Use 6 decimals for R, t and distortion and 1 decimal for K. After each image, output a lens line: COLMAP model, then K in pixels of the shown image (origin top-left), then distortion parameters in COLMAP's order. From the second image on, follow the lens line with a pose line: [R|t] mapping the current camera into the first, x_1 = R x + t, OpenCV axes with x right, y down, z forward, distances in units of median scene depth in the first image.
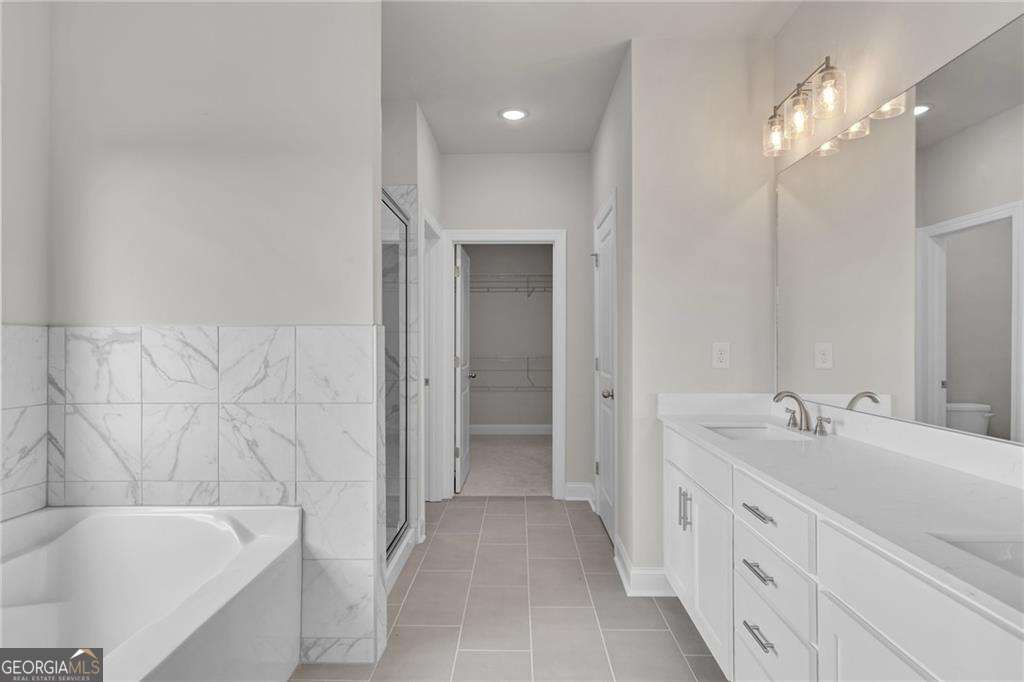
lens RADIAL K [[561.7, 0, 510.1], [0, 561.7, 336.9], [0, 0, 1]] dist [0.005873, 0.001184]
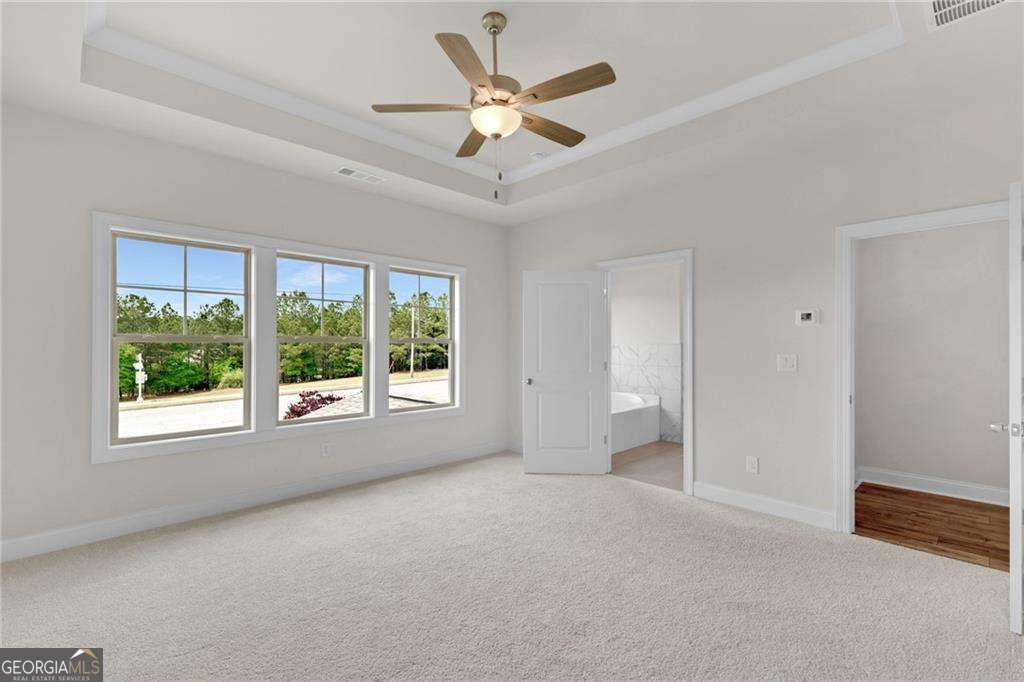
lens RADIAL K [[464.5, 0, 512.0], [0, 464.5, 341.0], [0, 0, 1]] dist [0.002629, 0.000859]
pose [[0.731500, 0.000348, -0.681841, 0.910367], [0.003418, 0.999985, 0.004178, -0.051816], [0.681833, -0.005387, 0.731488, -1.710614]]
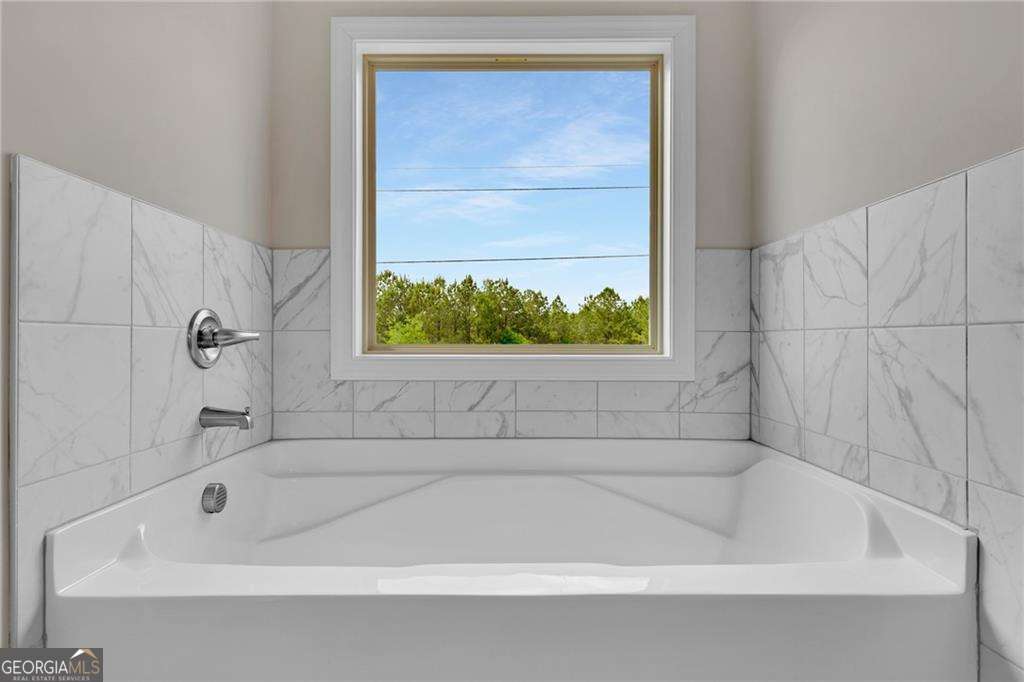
lens RADIAL K [[561.7, 0, 510.1], [0, 561.7, 336.9], [0, 0, 1]] dist [0.005873, 0.001184]
pose [[0.022237, -0.002343, -0.999750, 0.112722], [0.007745, 0.999968, -0.002172, 0.127082], [0.999723, -0.007695, 0.022254, 0.578794]]
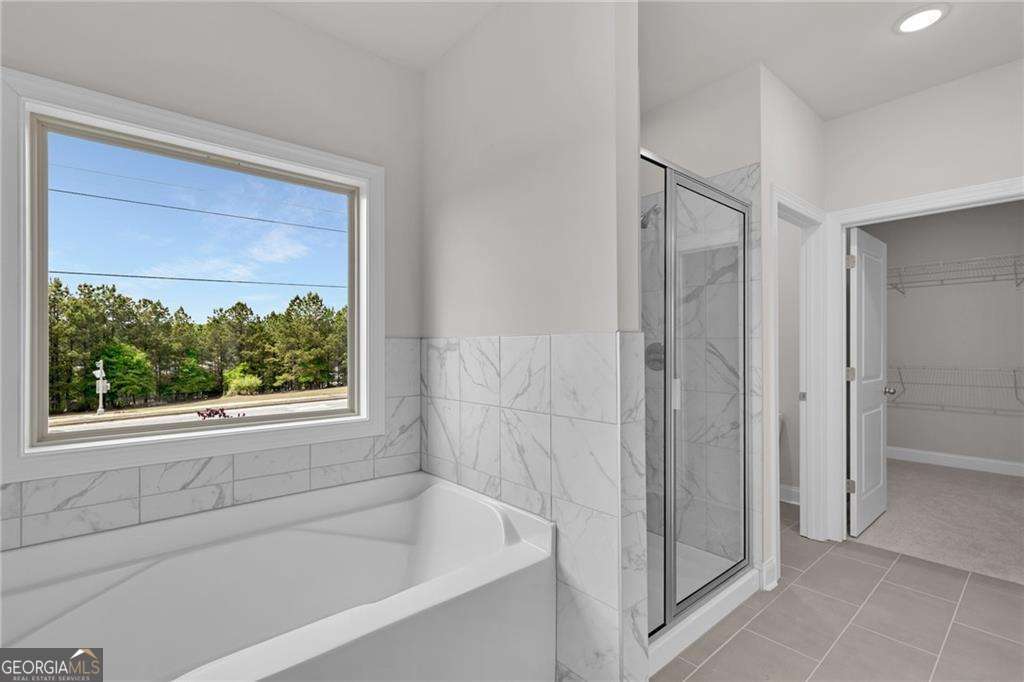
lens RADIAL K [[464.5, 0, 512.0], [0, 464.5, 341.0], [0, 0, 1]] dist [0.002629, 0.000859]
pose [[0.666762, -0.010494, -0.745197, 0.170580], [0.008701, 0.999942, -0.006296, -0.004008], [0.745220, -0.002286, 0.666815, 0.415464]]
